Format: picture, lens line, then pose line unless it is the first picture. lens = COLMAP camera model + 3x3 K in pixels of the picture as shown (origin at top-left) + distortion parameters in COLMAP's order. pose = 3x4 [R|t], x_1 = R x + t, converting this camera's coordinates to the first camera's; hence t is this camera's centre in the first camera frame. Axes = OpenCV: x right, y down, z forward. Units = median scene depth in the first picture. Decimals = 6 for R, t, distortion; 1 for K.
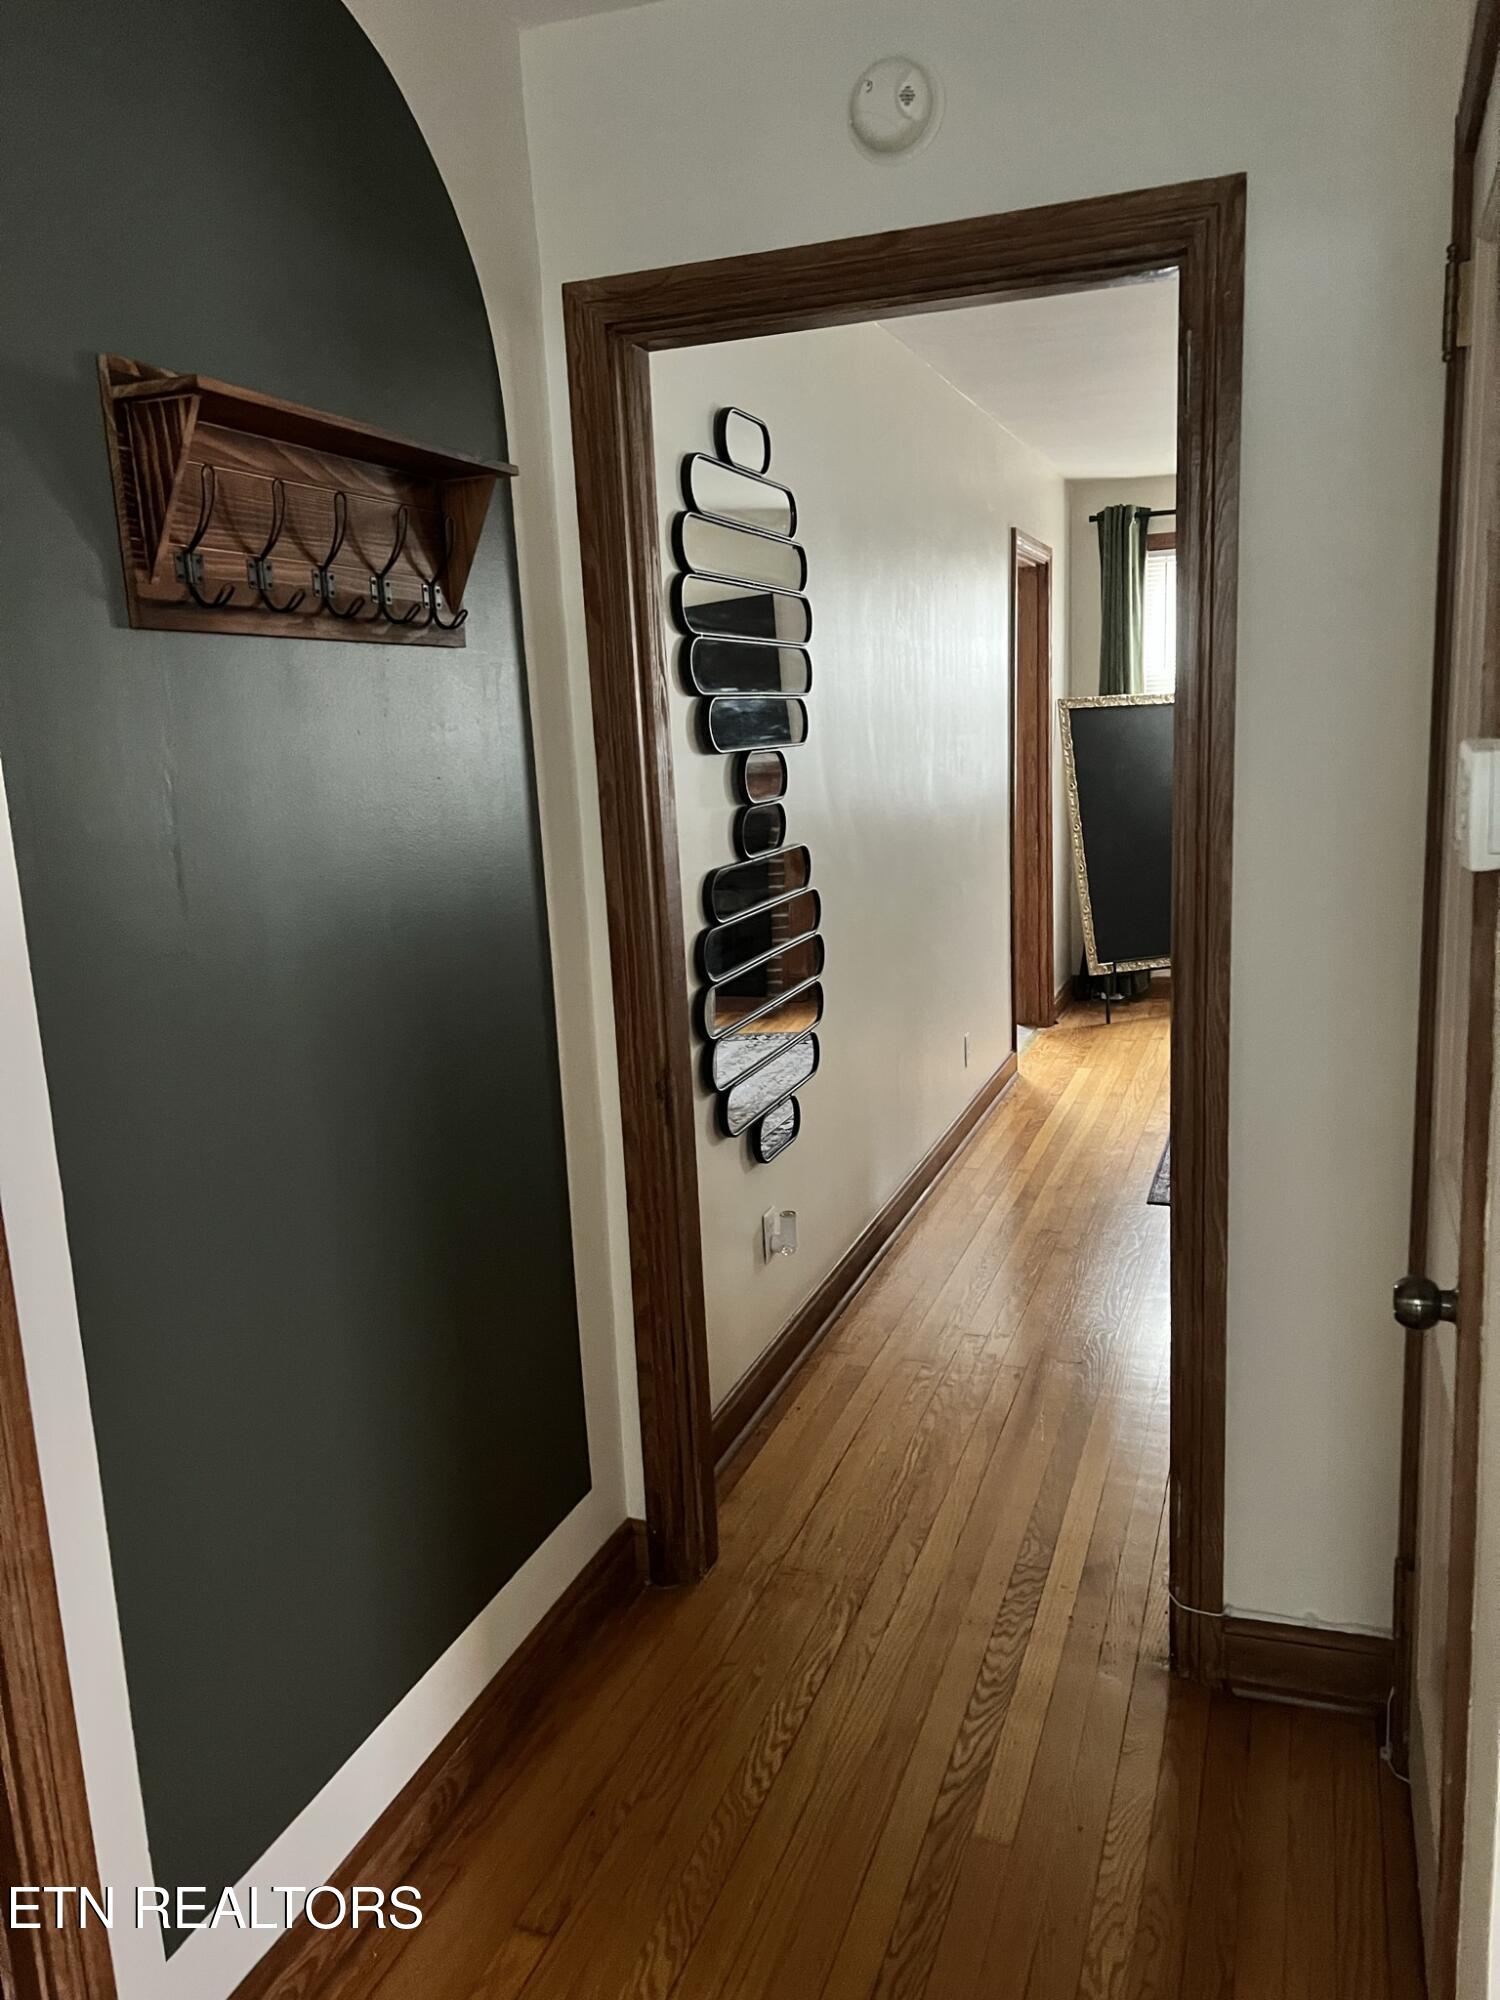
lens RADIAL K [[1495.9, 0, 753.5], [0, 1495.9, 1006.7], [0, 0, 1]] dist [0.051899, -0.059957]
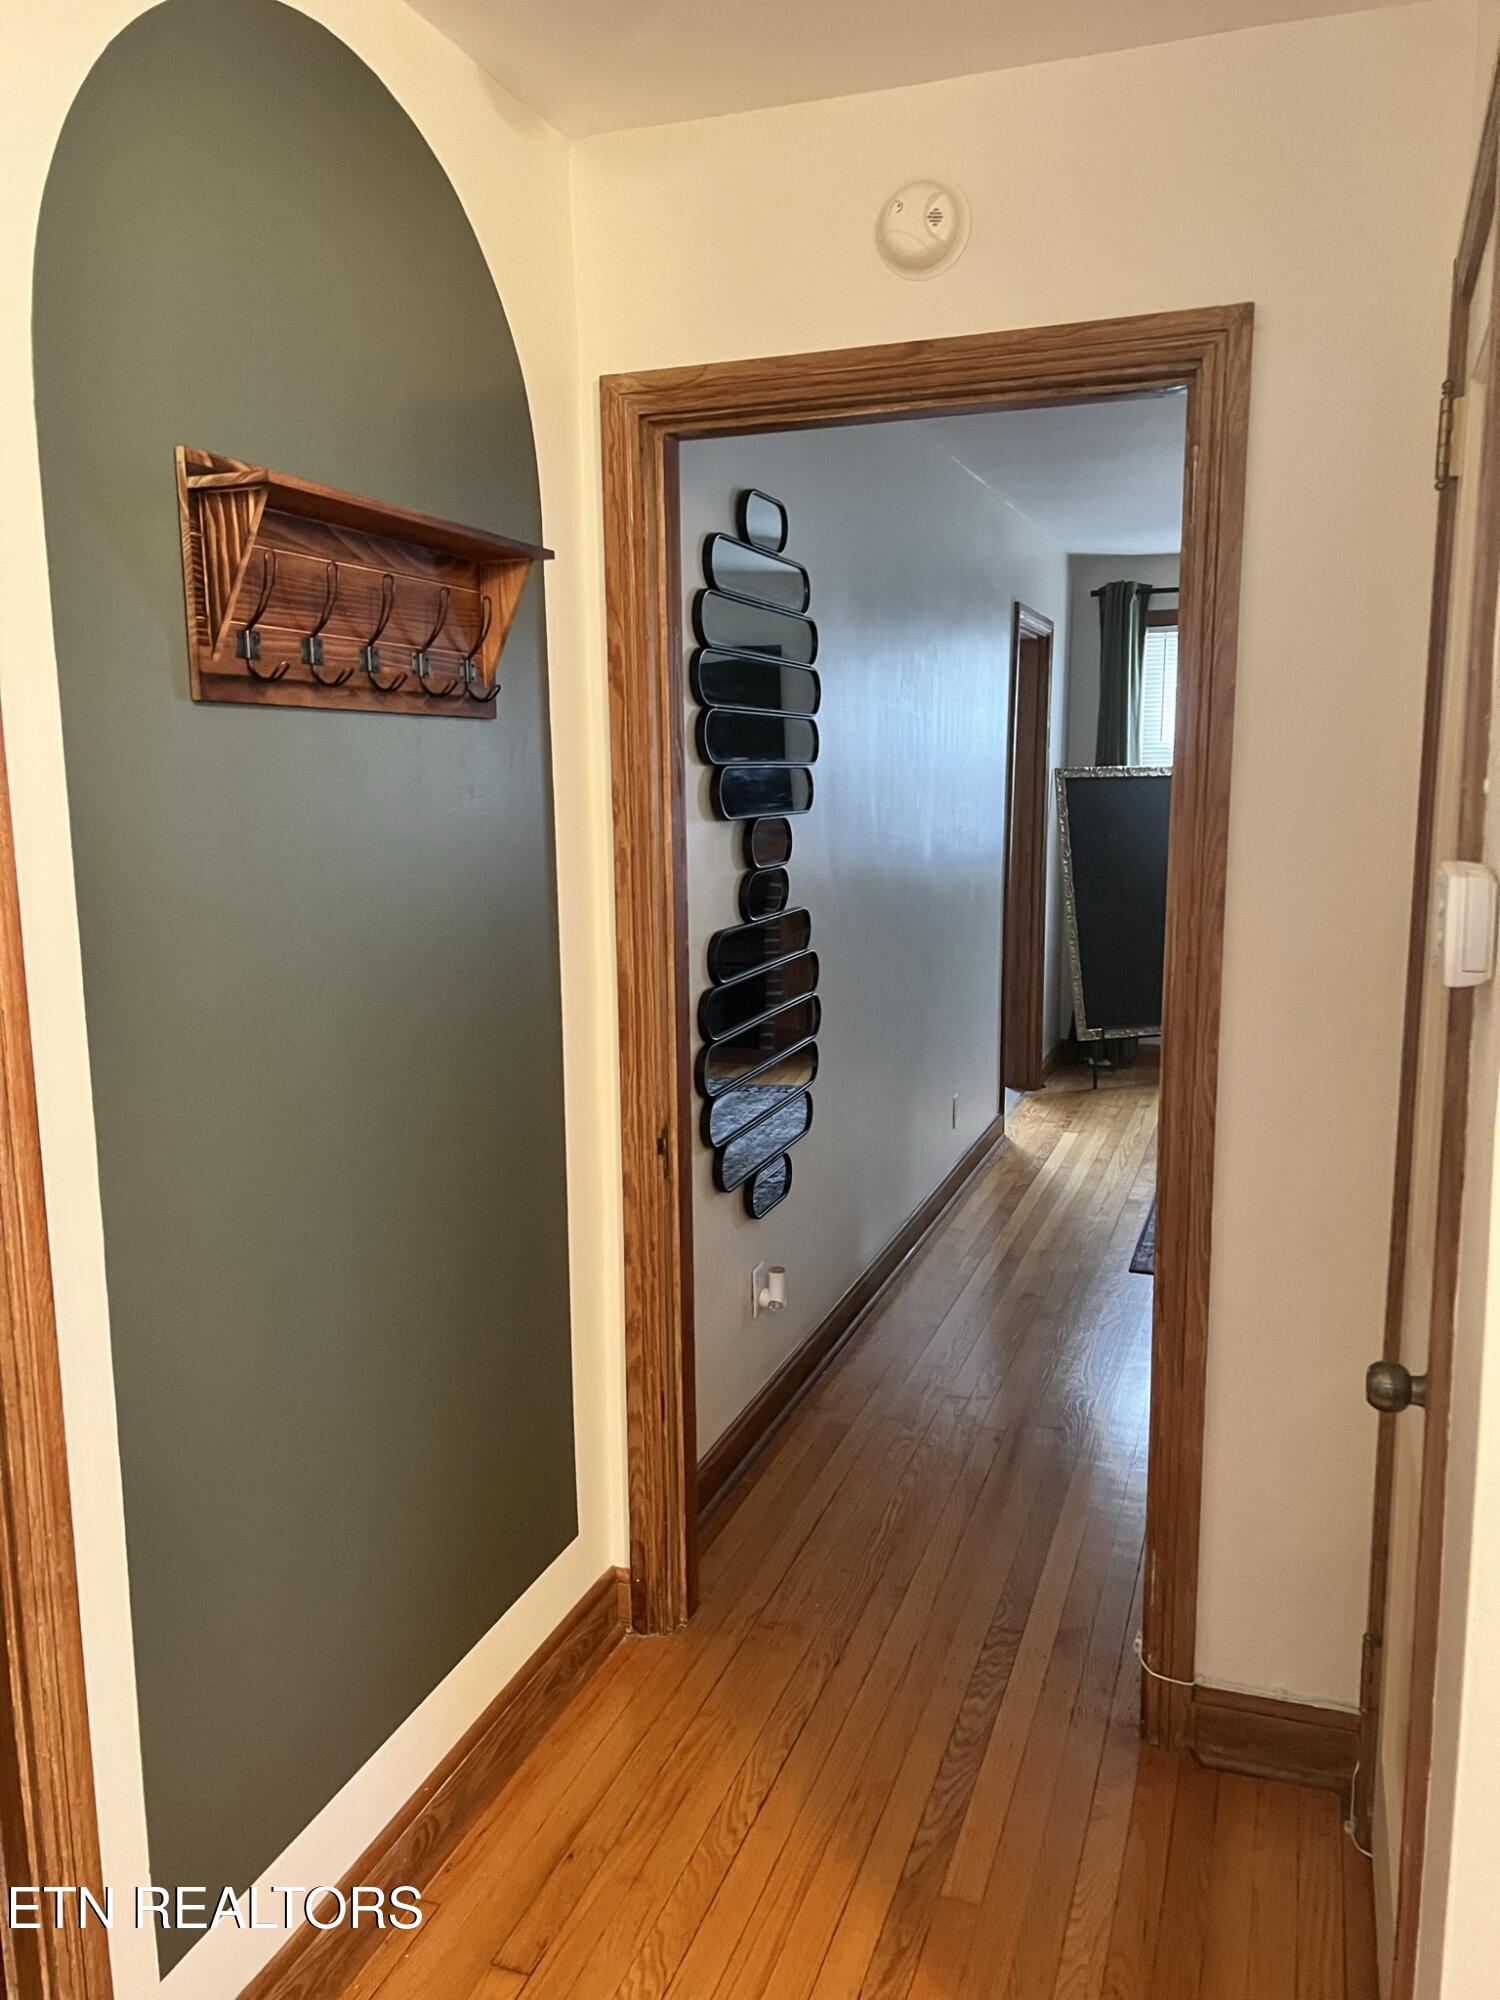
lens RADIAL K [[1495.9, 0, 736.8], [0, 1495.9, 1007.3], [0, 0, 1]] dist [0.051899, -0.059957]
pose [[0.999290, 0.037590, -0.002603, -0.011095], [-0.037653, 0.998813, -0.030887, -0.009820], [0.001439, 0.030964, 0.999519, -0.032097]]
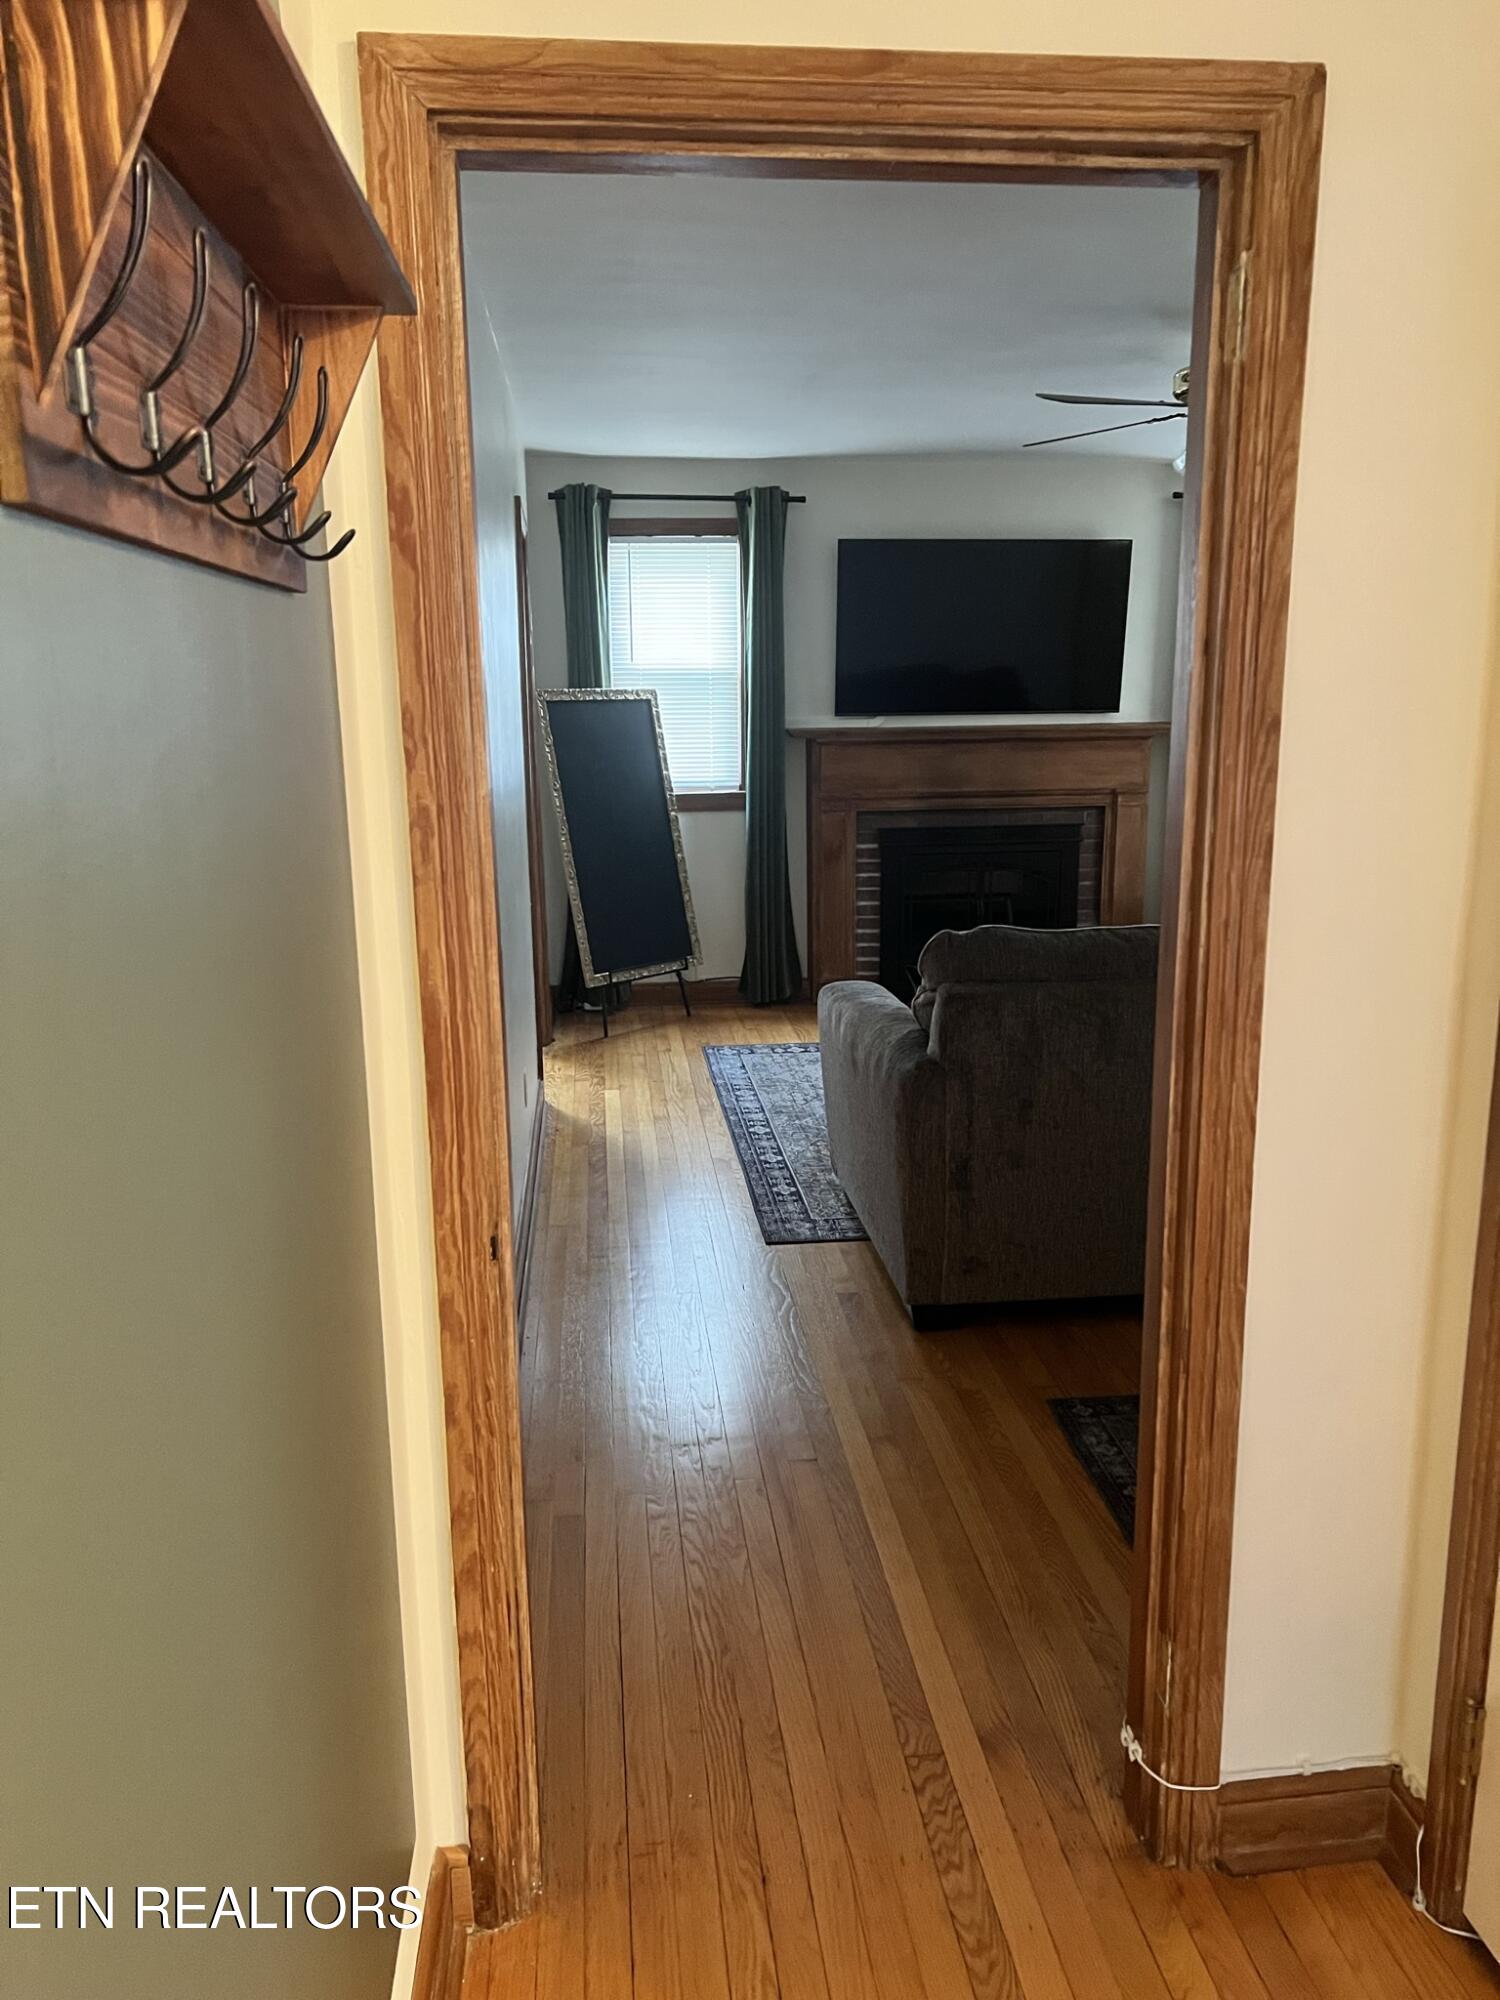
lens RADIAL K [[1495.9, 0, 759.7], [0, 1495.9, 1005.7], [0, 0, 1]] dist [0.051899, -0.059957]
pose [[0.896657, -0.057662, 0.438955, -0.252968], [0.054038, 0.998323, 0.020757, -0.064545], [-0.439415, 0.005108, 0.898269, 0.318458]]
